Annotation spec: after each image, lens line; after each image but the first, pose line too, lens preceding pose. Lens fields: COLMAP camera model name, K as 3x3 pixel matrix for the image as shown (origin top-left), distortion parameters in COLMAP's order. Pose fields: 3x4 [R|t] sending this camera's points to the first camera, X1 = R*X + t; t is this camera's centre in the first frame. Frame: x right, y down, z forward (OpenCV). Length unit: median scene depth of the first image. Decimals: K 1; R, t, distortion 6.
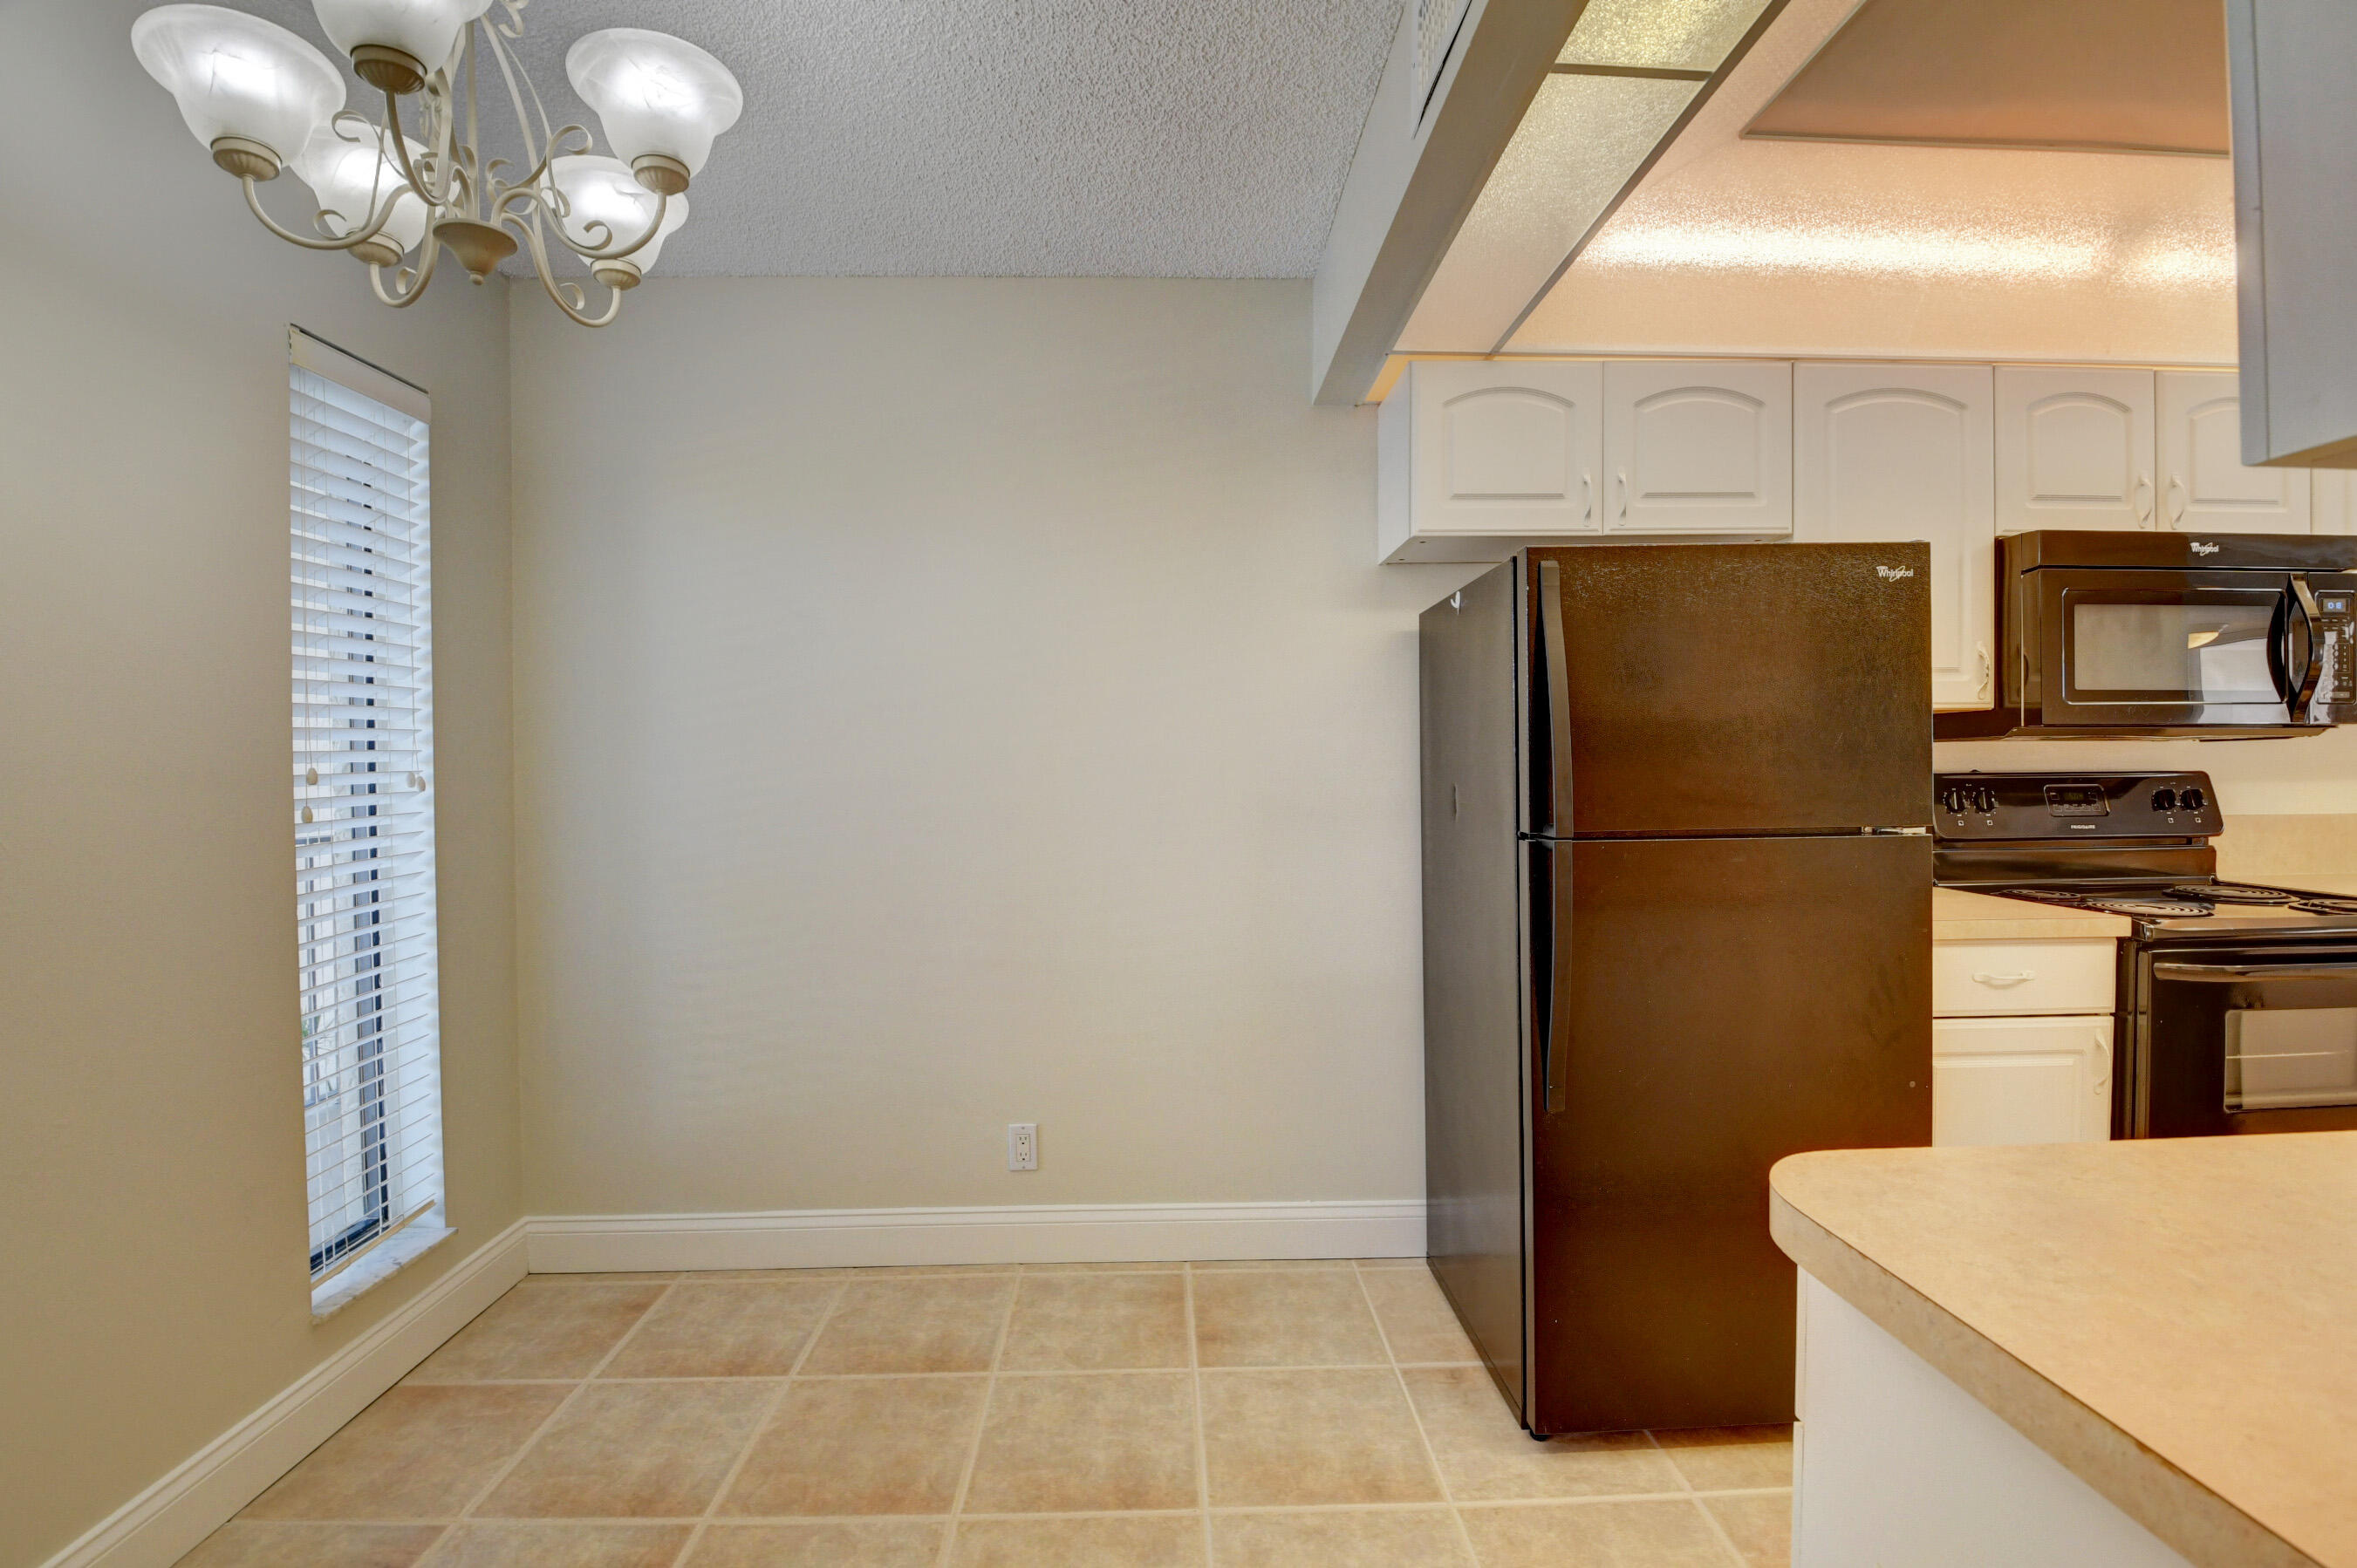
lens RADIAL K [[1054.2, 0, 1176.2], [0, 1054.2, 780.3], [0, 0, 1]] dist [0.013035, -0.022996]
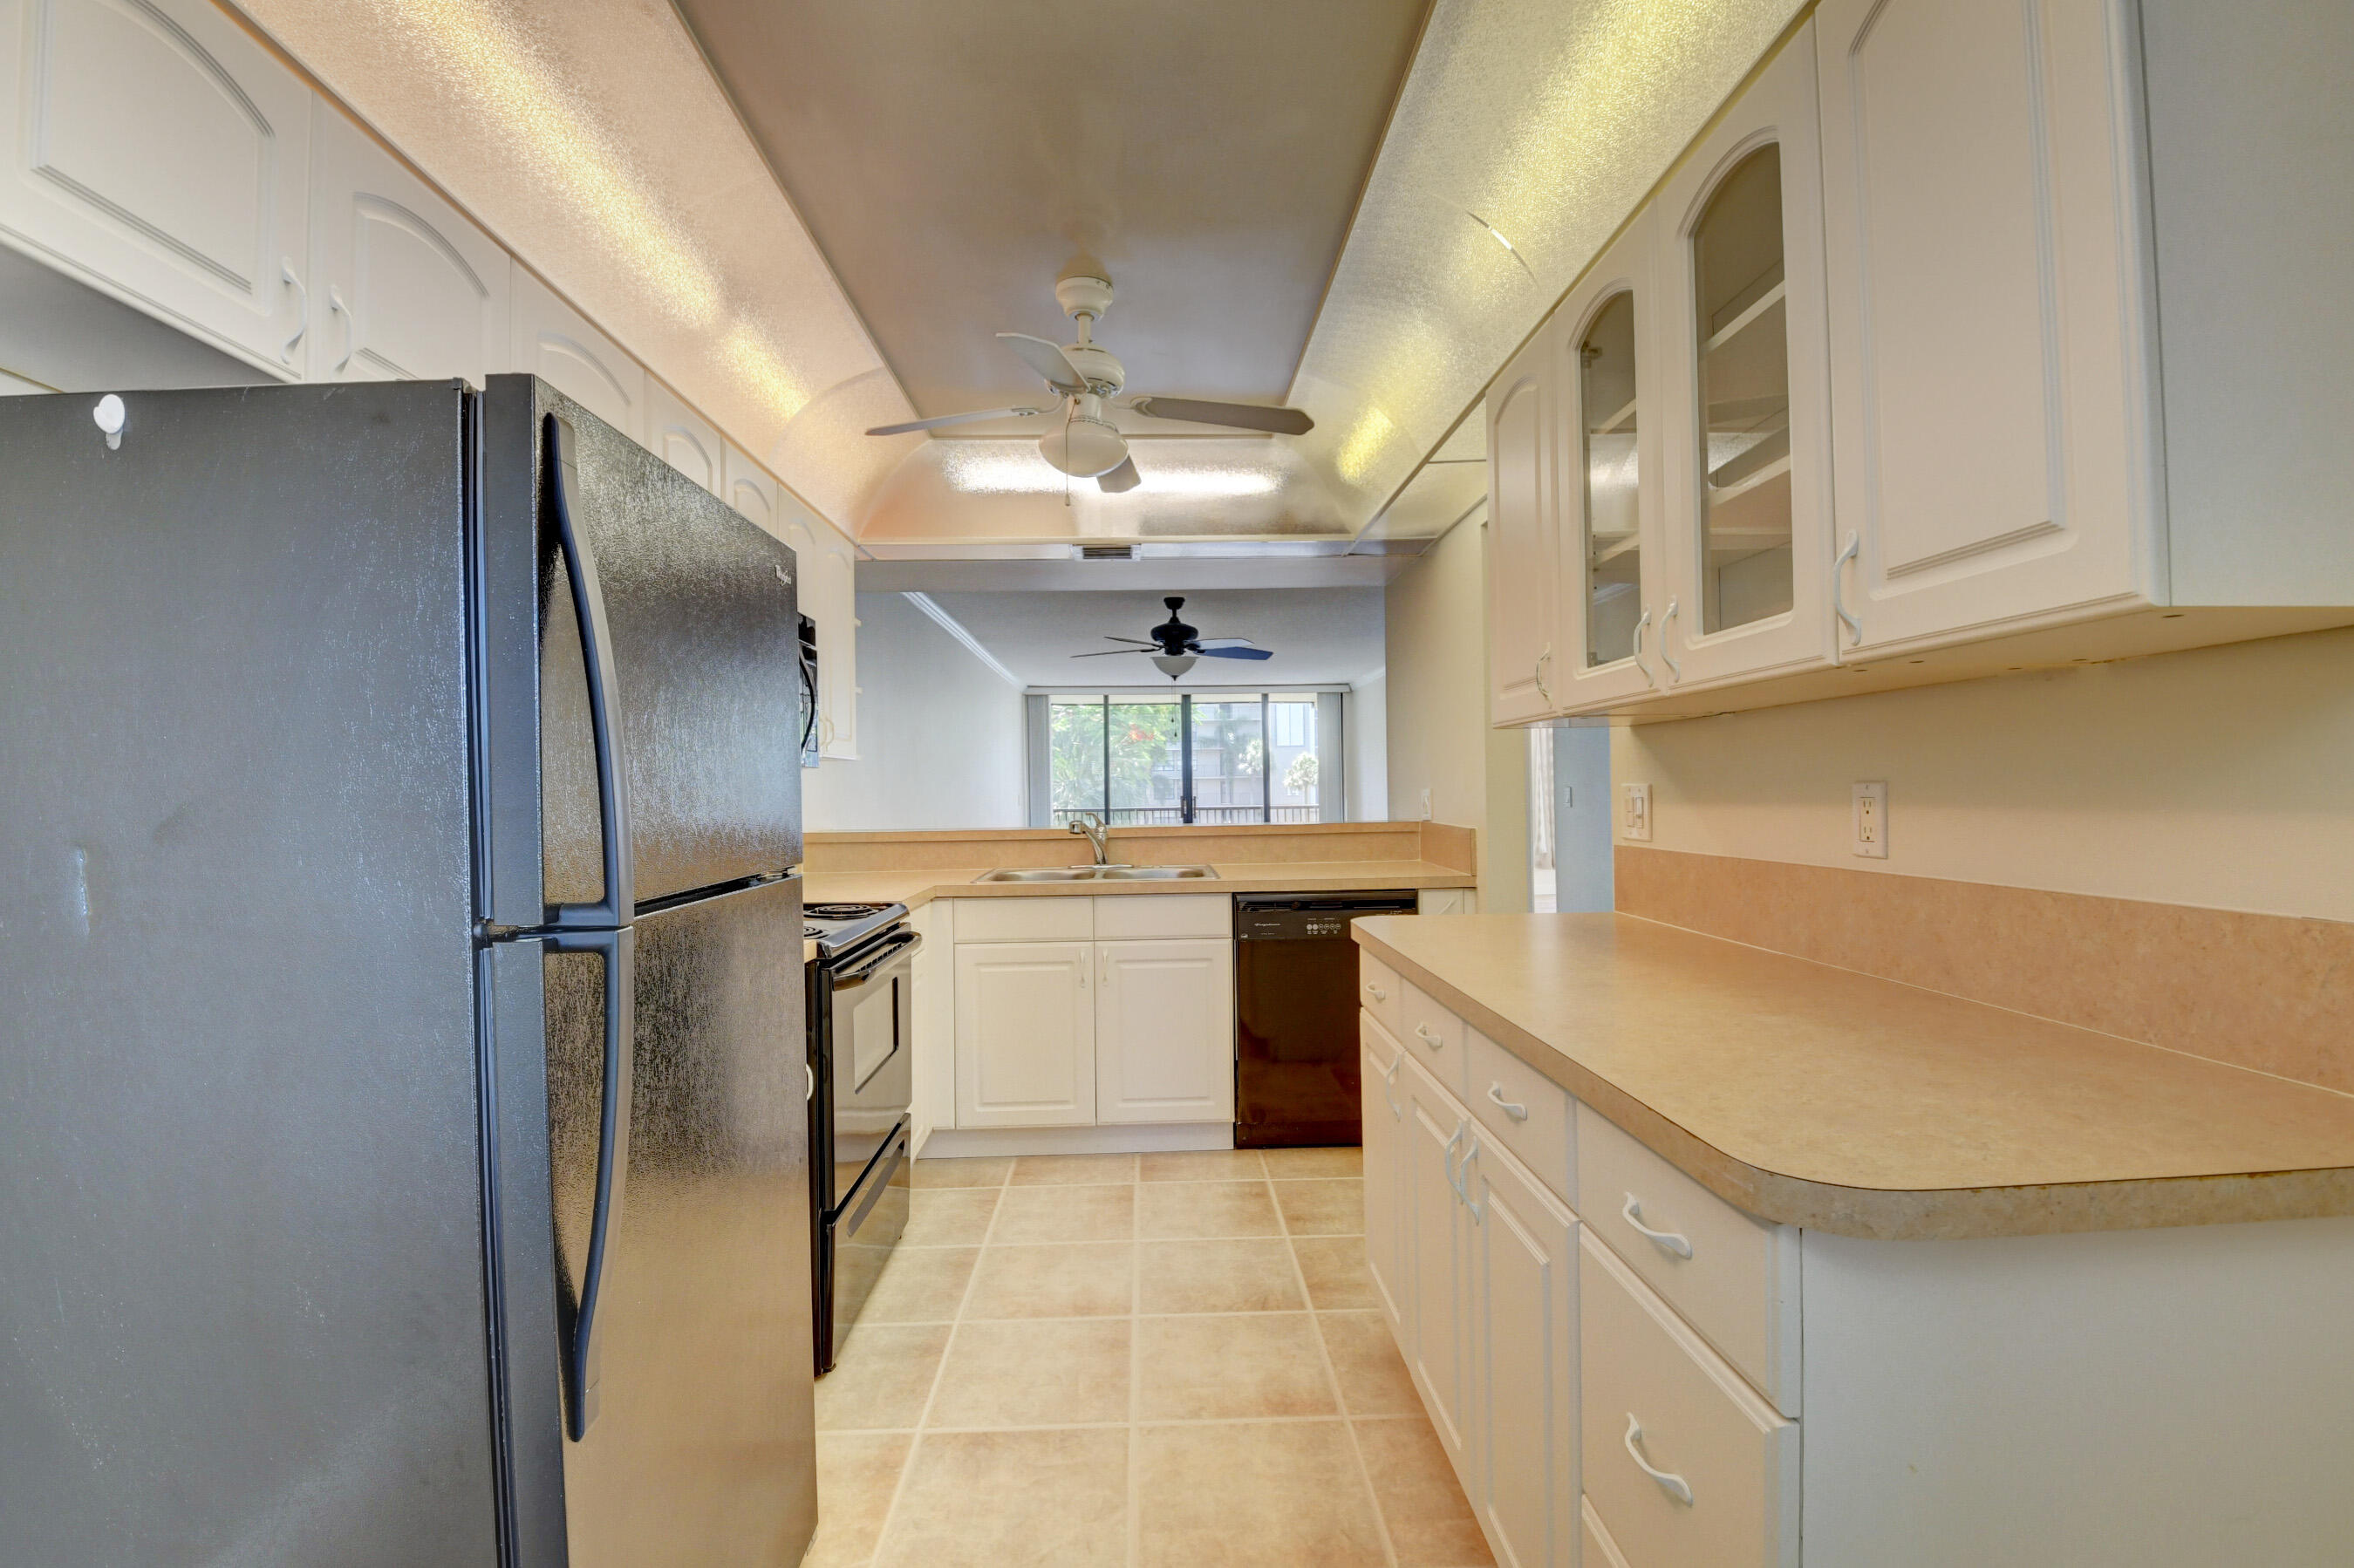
lens RADIAL K [[1033.9, 0, 1172.3], [0, 1033.9, 791.6], [0, 0, 1]] dist [-0.007403, -0.012103]
pose [[-0.004282, 0.010552, 0.999935, -0.141001], [0.023909, 0.999660, -0.010447, -0.001202], [-0.999705, 0.023863, -0.004533, 0.554037]]
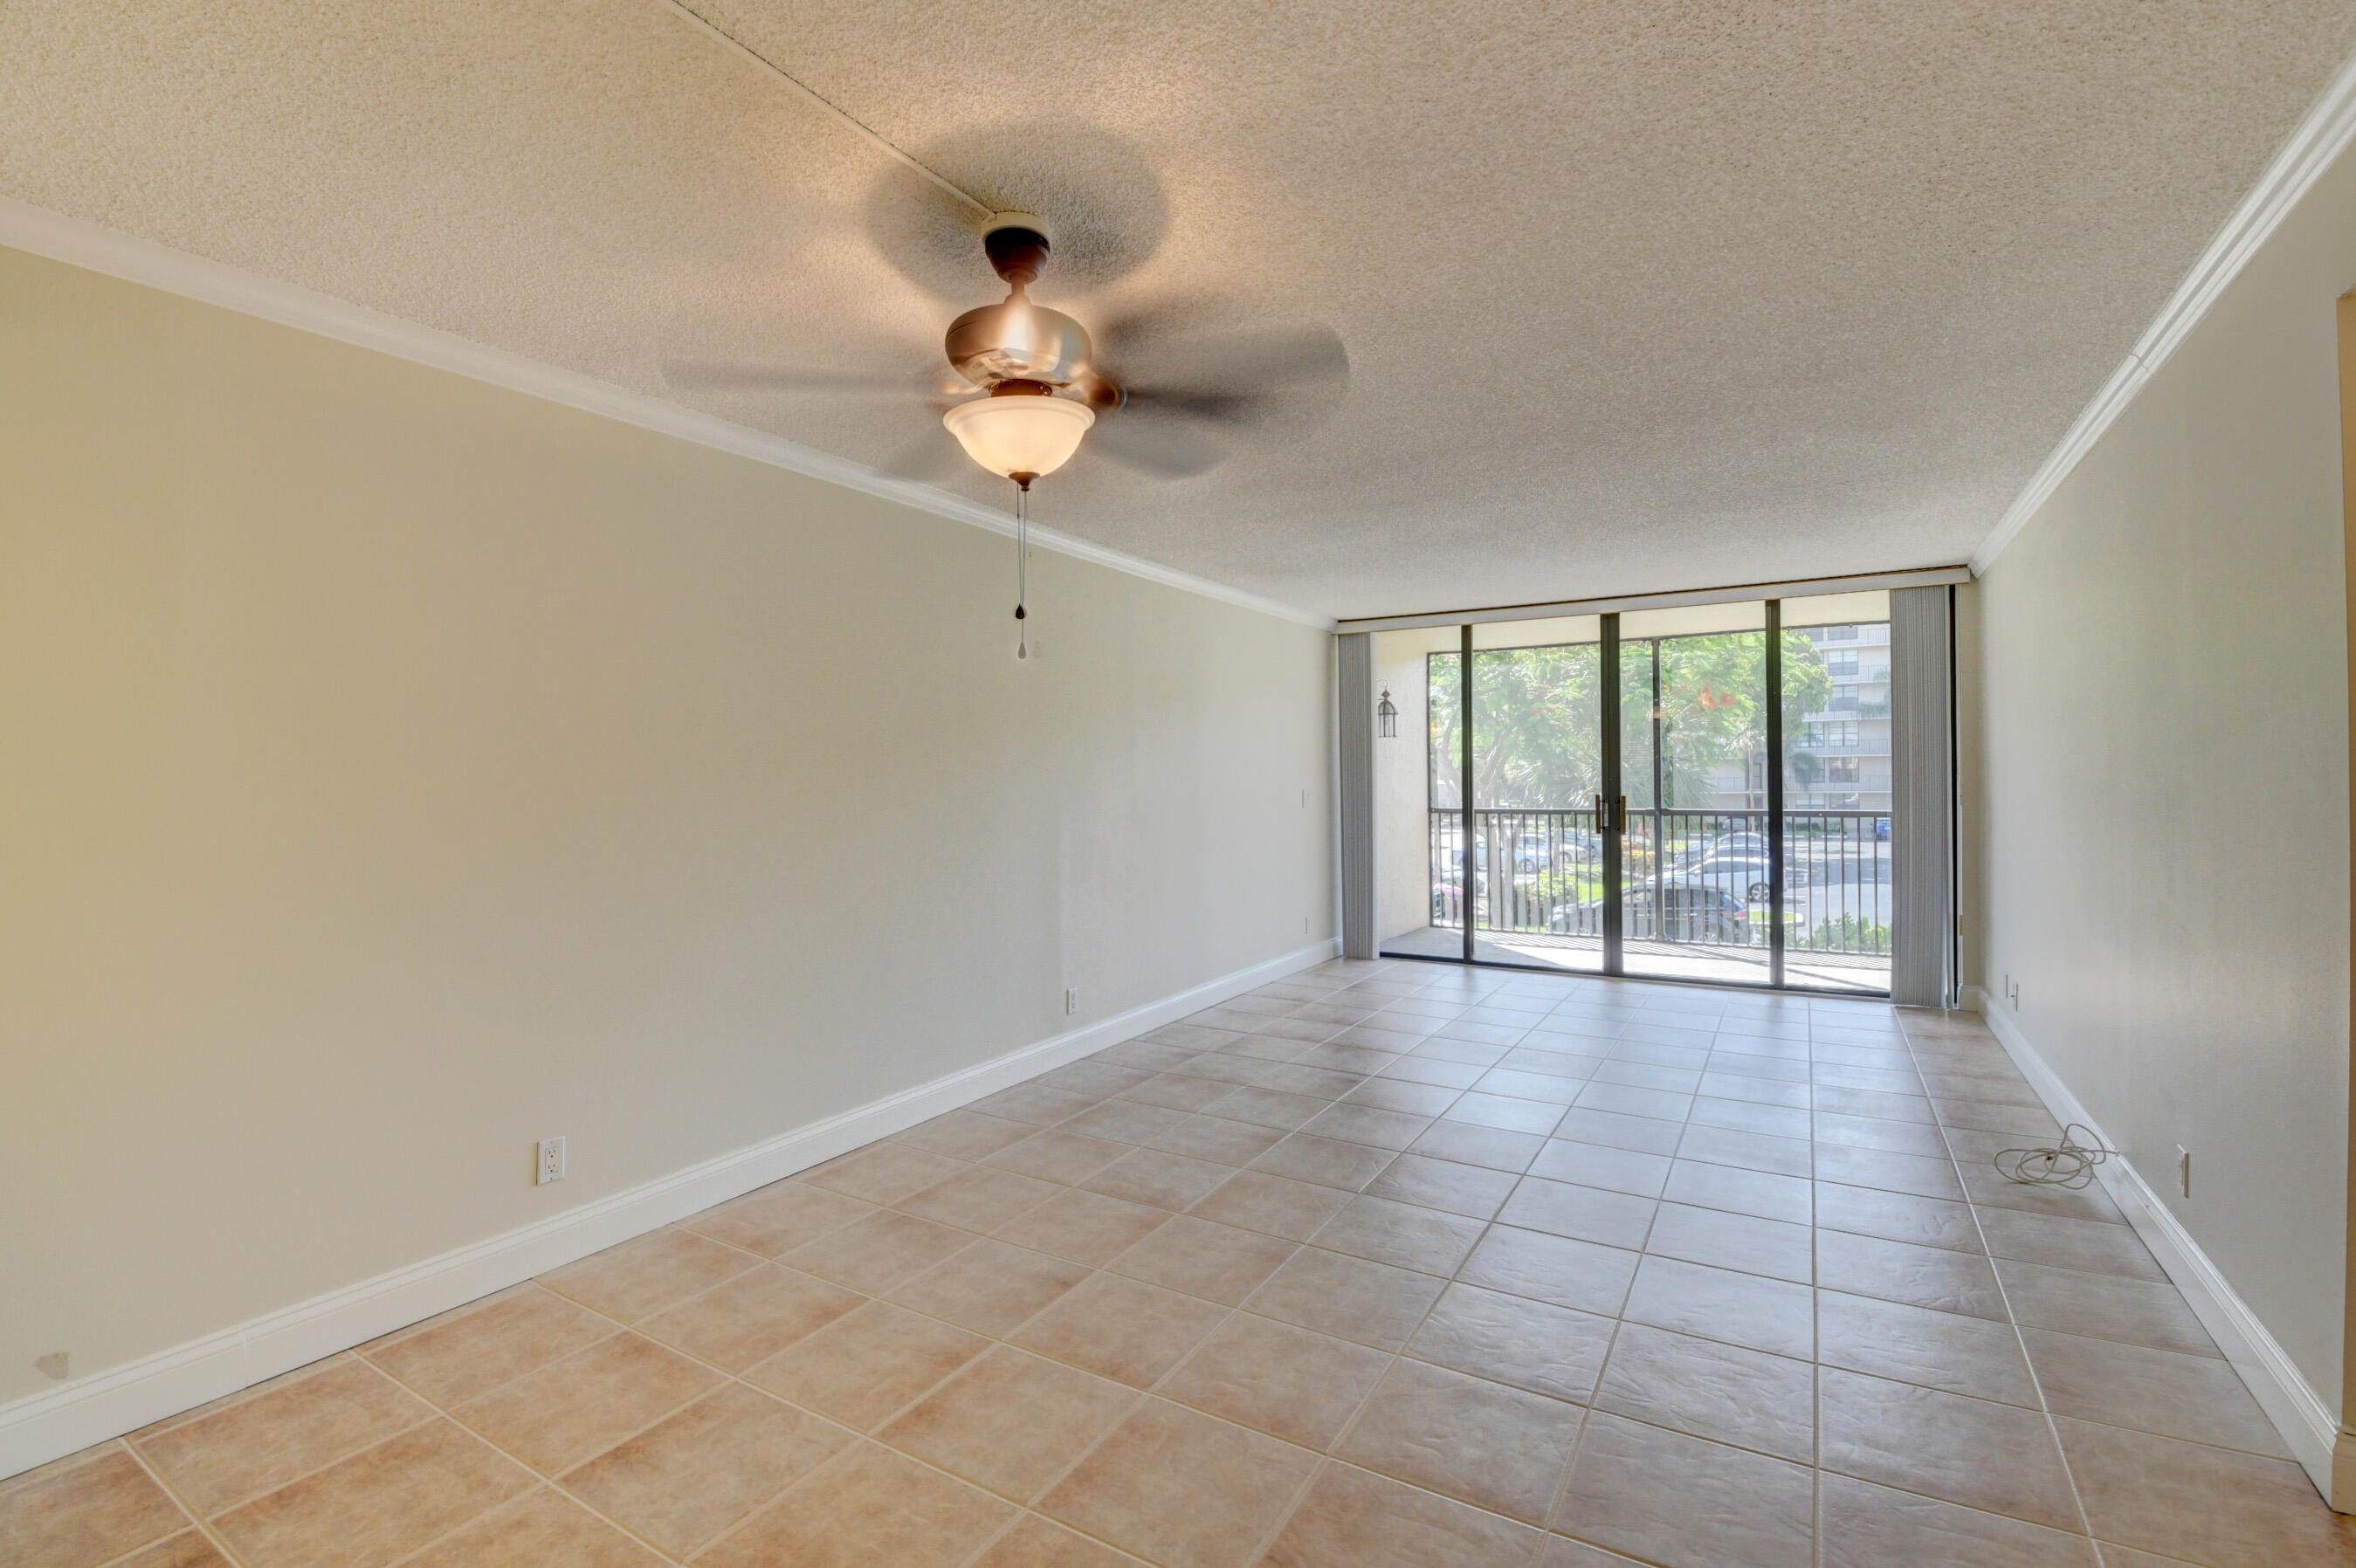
lens RADIAL K [[1038.0, 0, 1172.9], [0, 1038.0, 788.8], [0, 0, 1]] dist [0.003084, -0.012997]
pose [[0.539899, -0.003681, 0.841722, 1.869121], [0.013070, 0.999907, -0.004010, -0.049804], [-0.841629, 0.013167, 0.539896, -0.086134]]
